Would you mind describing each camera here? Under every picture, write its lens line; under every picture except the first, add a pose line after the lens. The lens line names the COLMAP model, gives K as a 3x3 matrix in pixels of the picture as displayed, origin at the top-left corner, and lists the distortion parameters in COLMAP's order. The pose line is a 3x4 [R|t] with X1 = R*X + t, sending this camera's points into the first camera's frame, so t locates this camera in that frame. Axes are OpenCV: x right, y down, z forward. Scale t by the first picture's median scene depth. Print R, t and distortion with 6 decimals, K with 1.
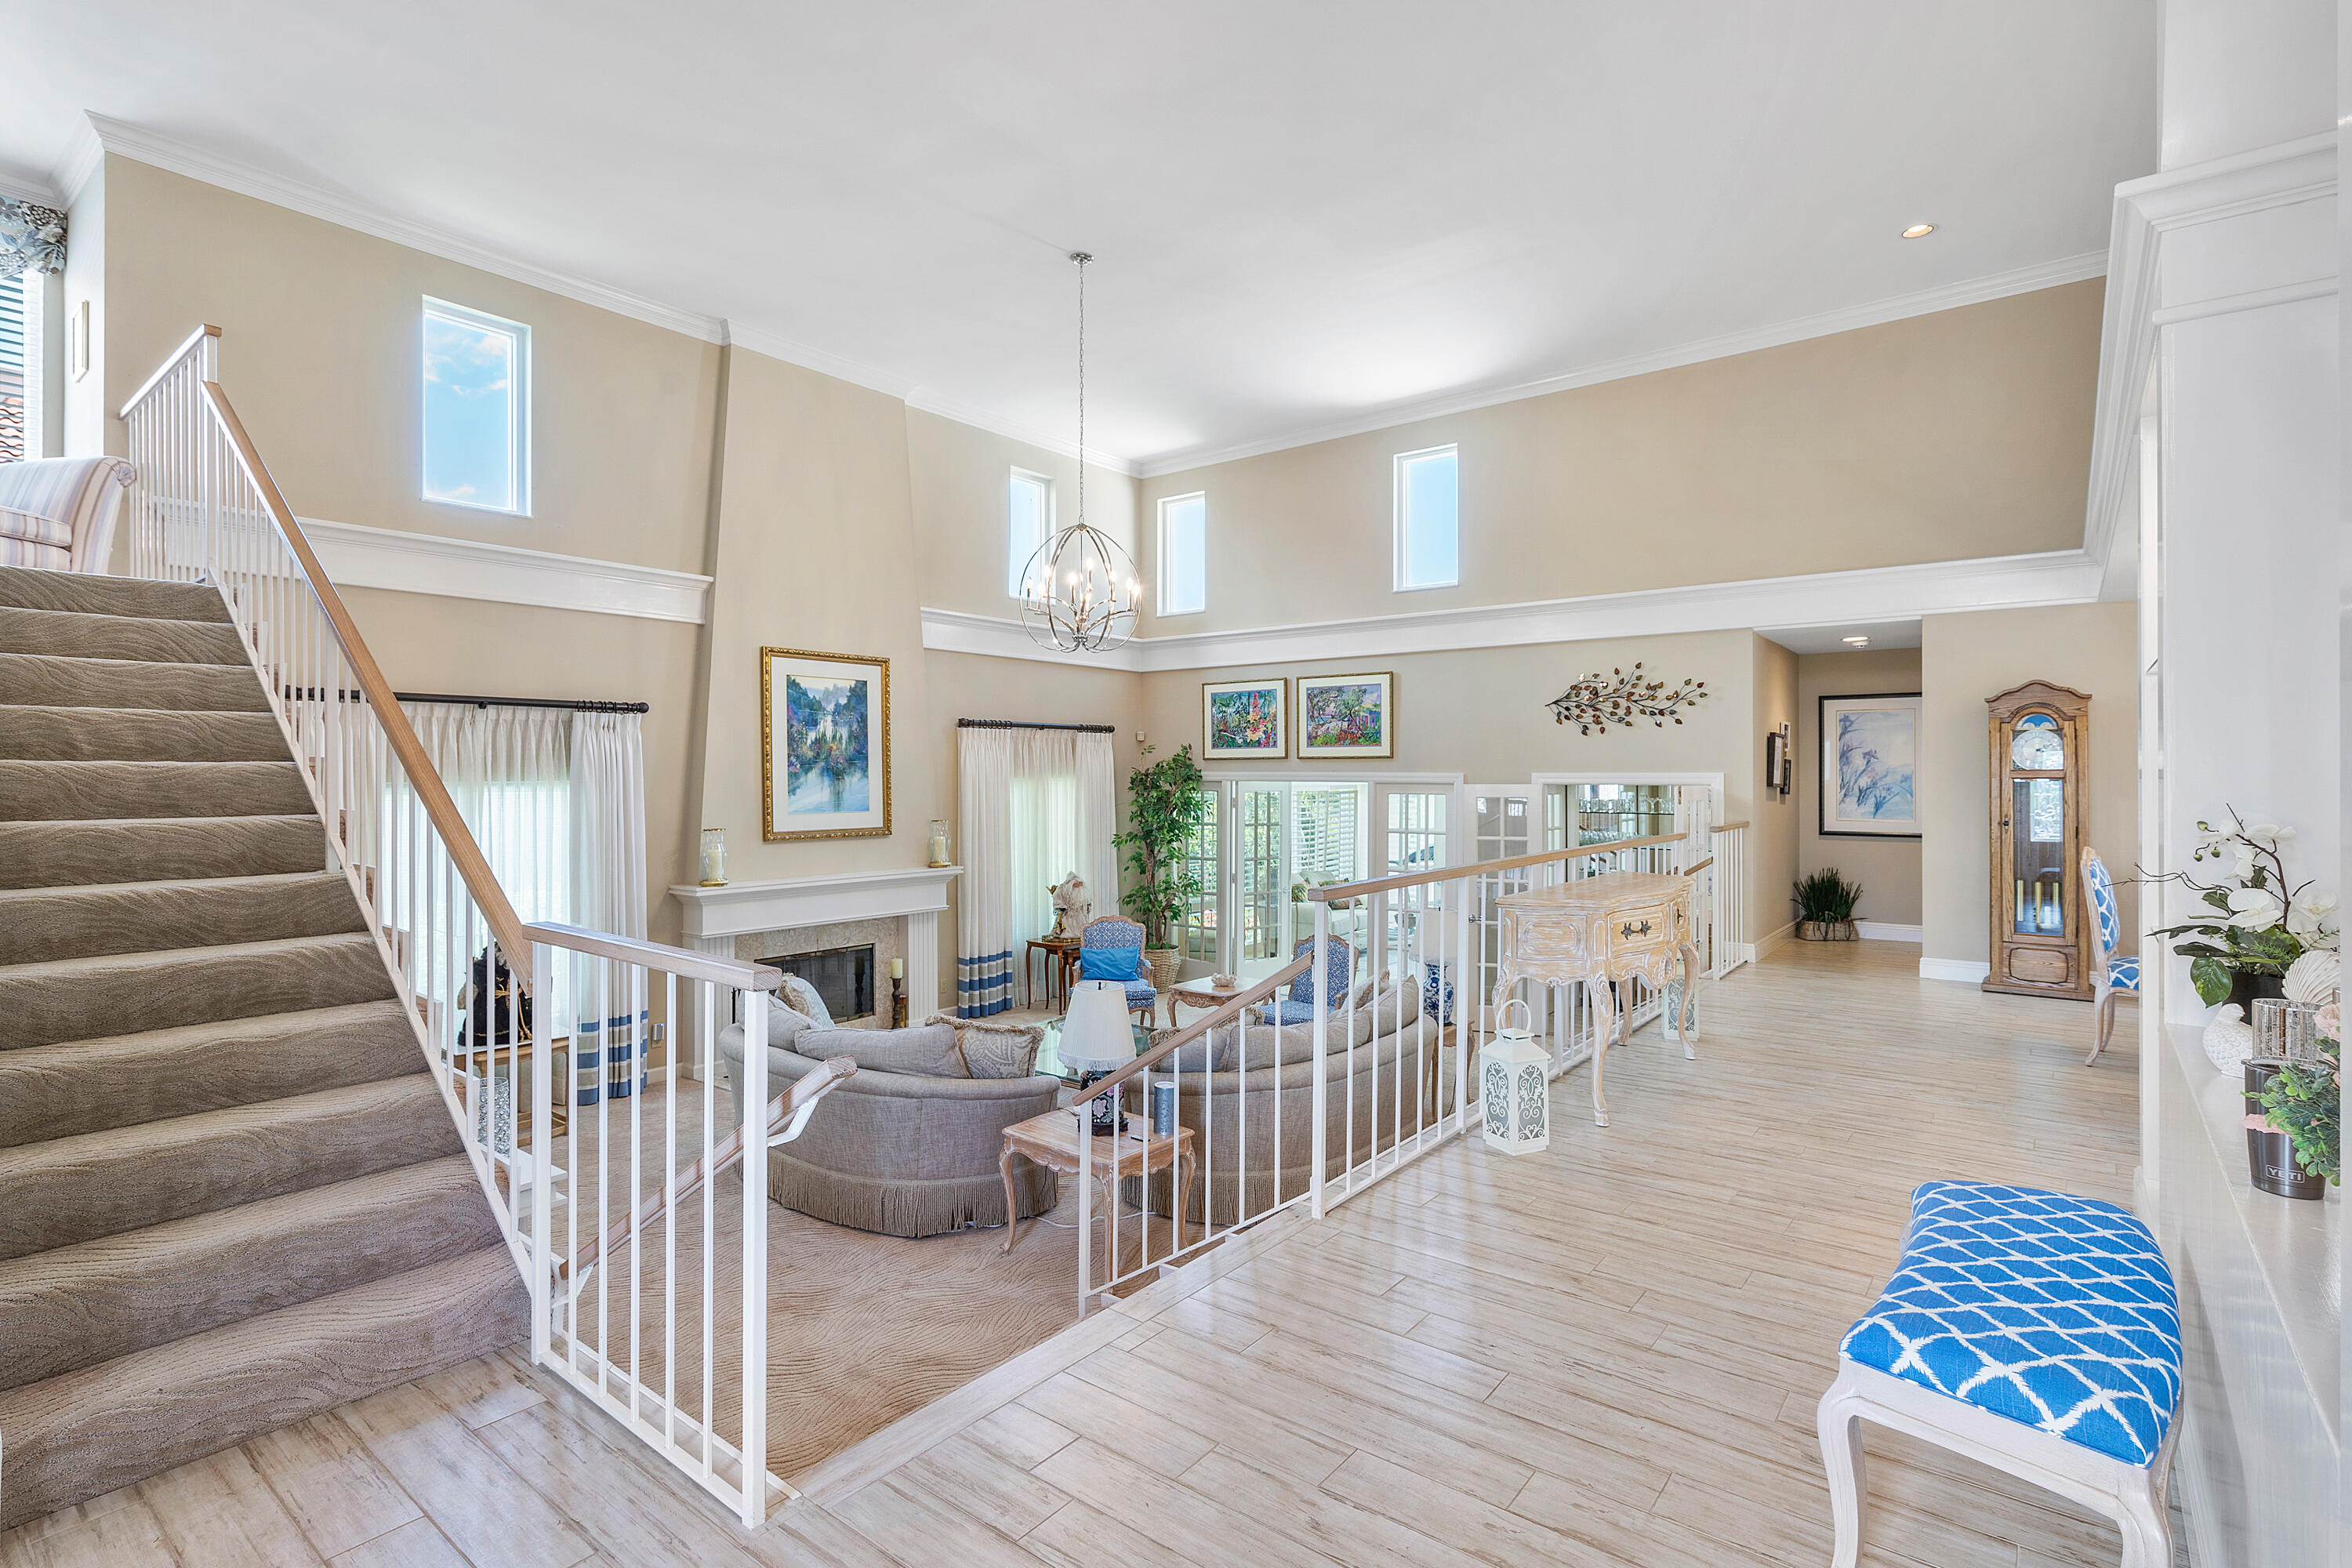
lens RADIAL K [[1106.8, 0, 1171.8], [0, 1106.8, 777.1], [0, 0, 1]] dist [0.001411, 0.000162]
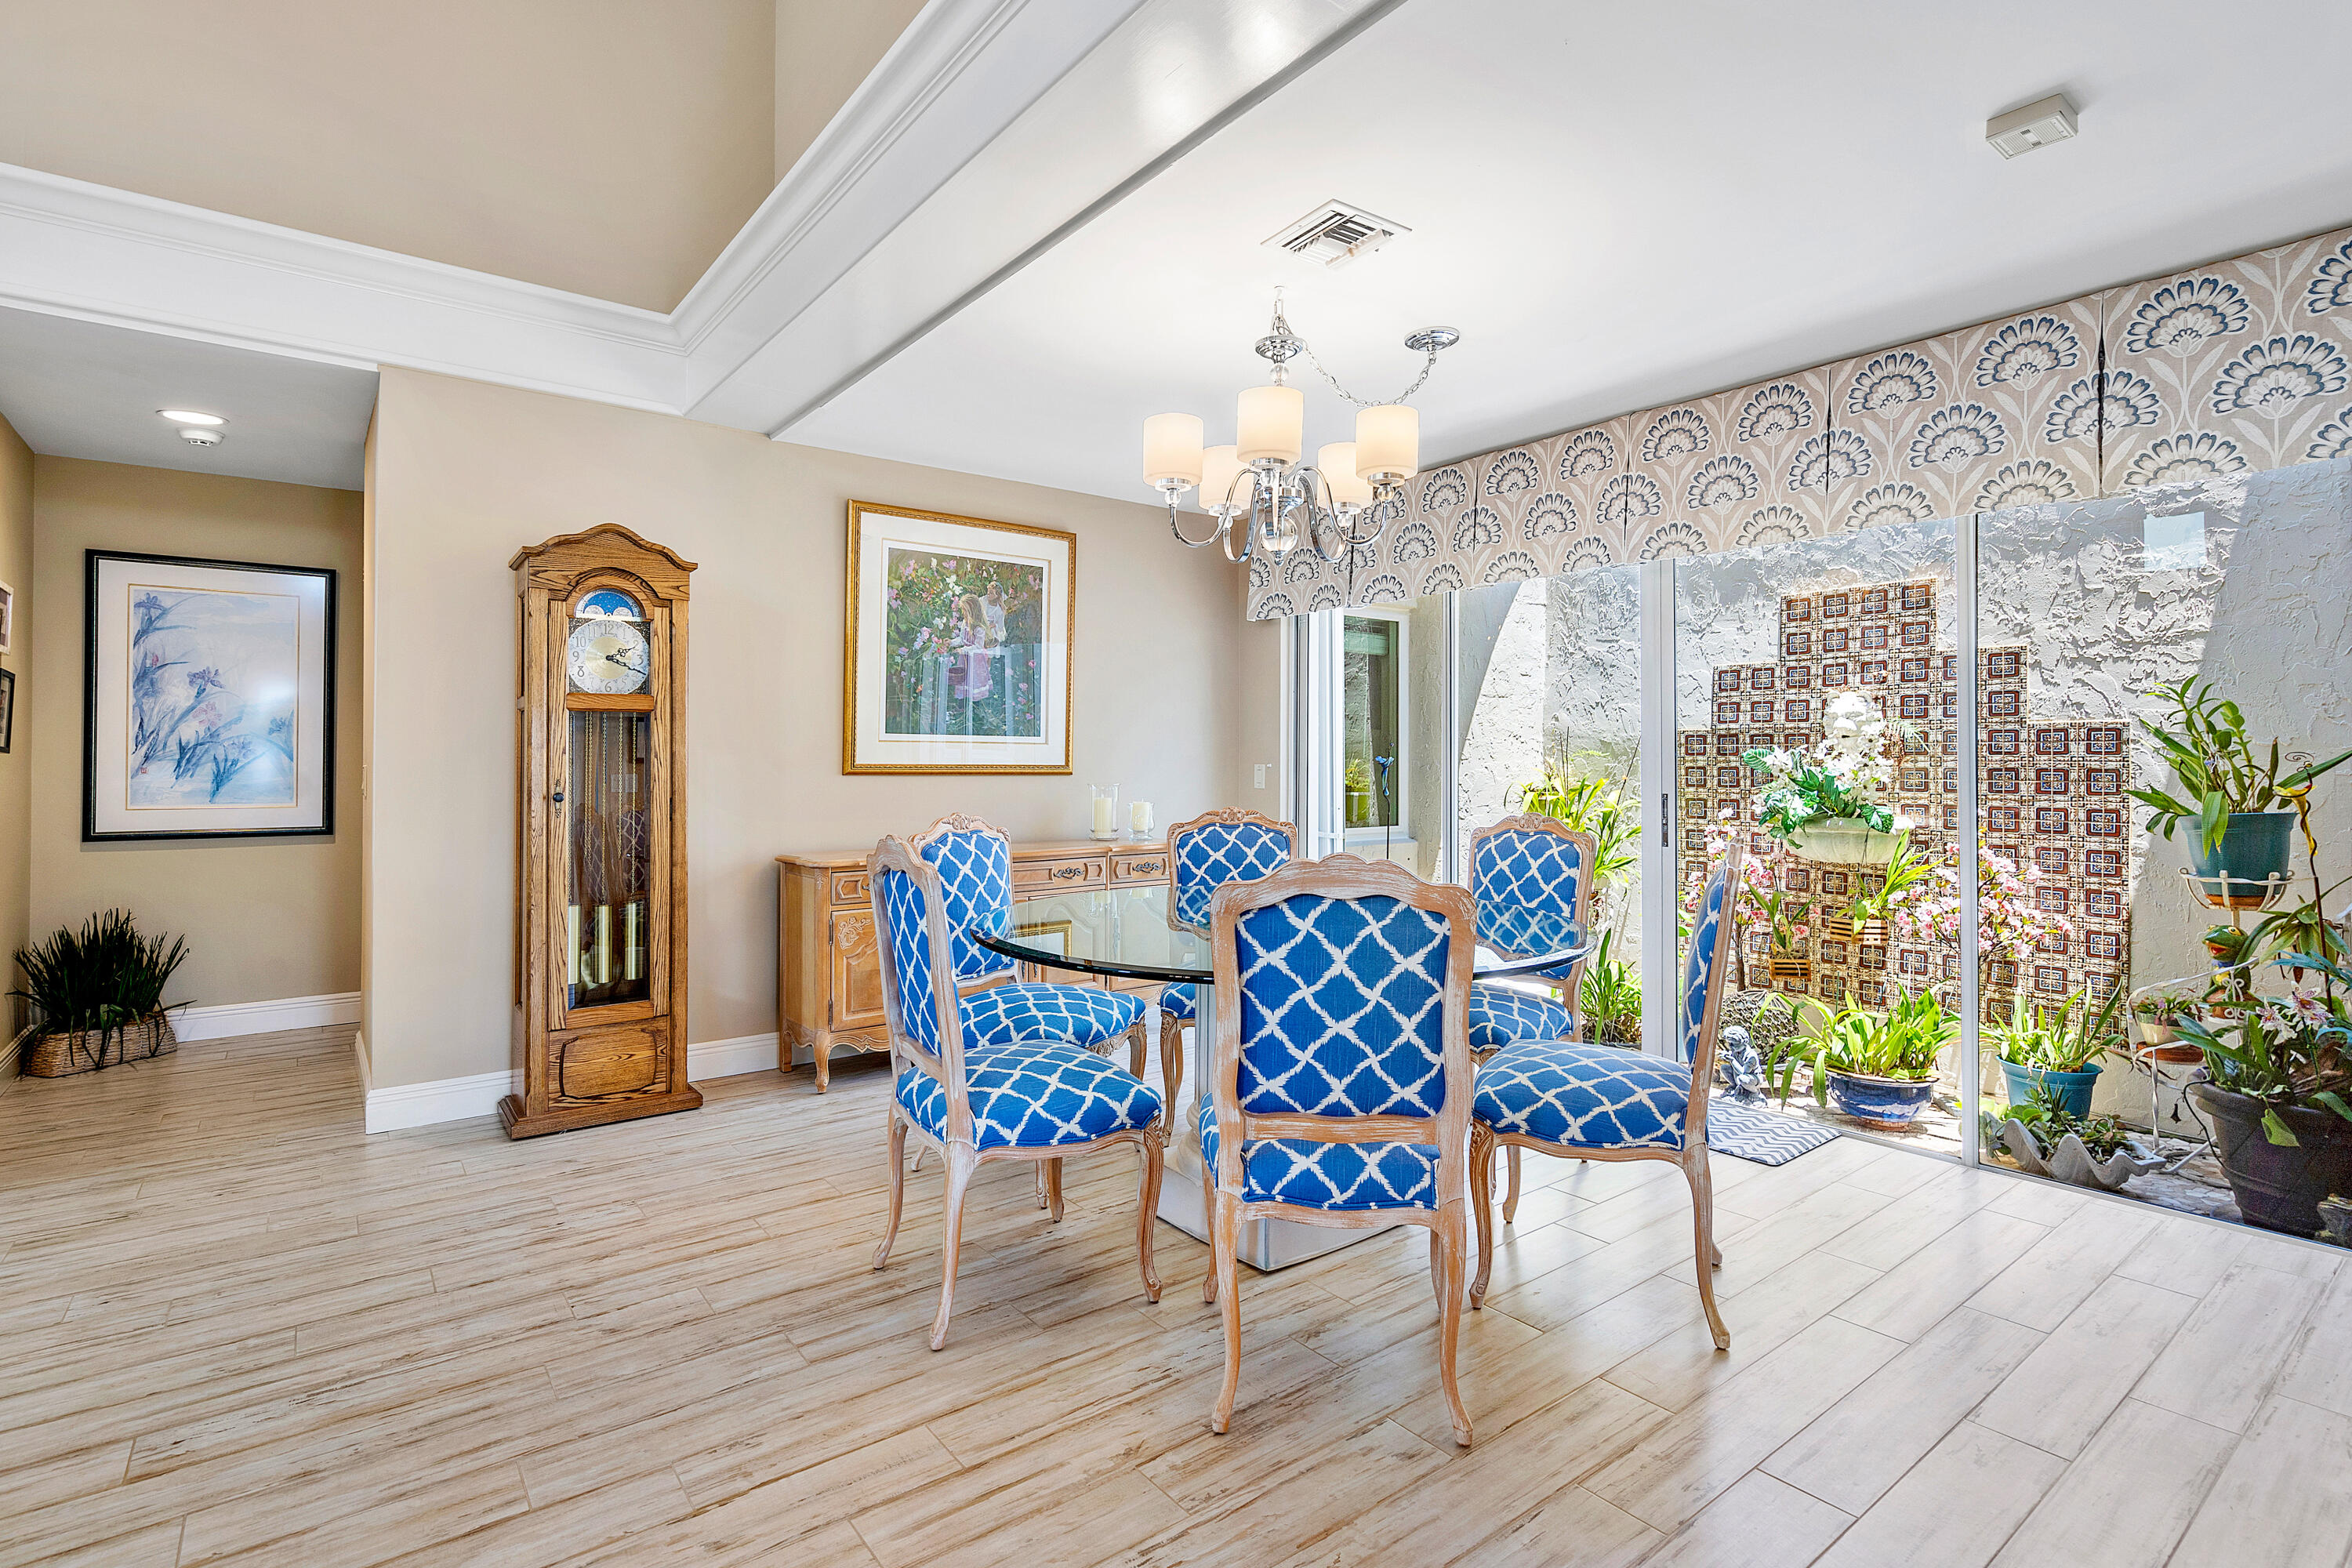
lens RADIAL K [[1144.6, 0, 1176.5], [0, 1144.6, 747.2], [0, 0, 1]] dist [0.001525, 0.000573]
pose [[0.245812, 0.014152, 0.969214, 0.230647], [0.000286, 0.999892, -0.014673, 0.019633], [-0.969318, 0.003884, 0.245781, 0.438959]]
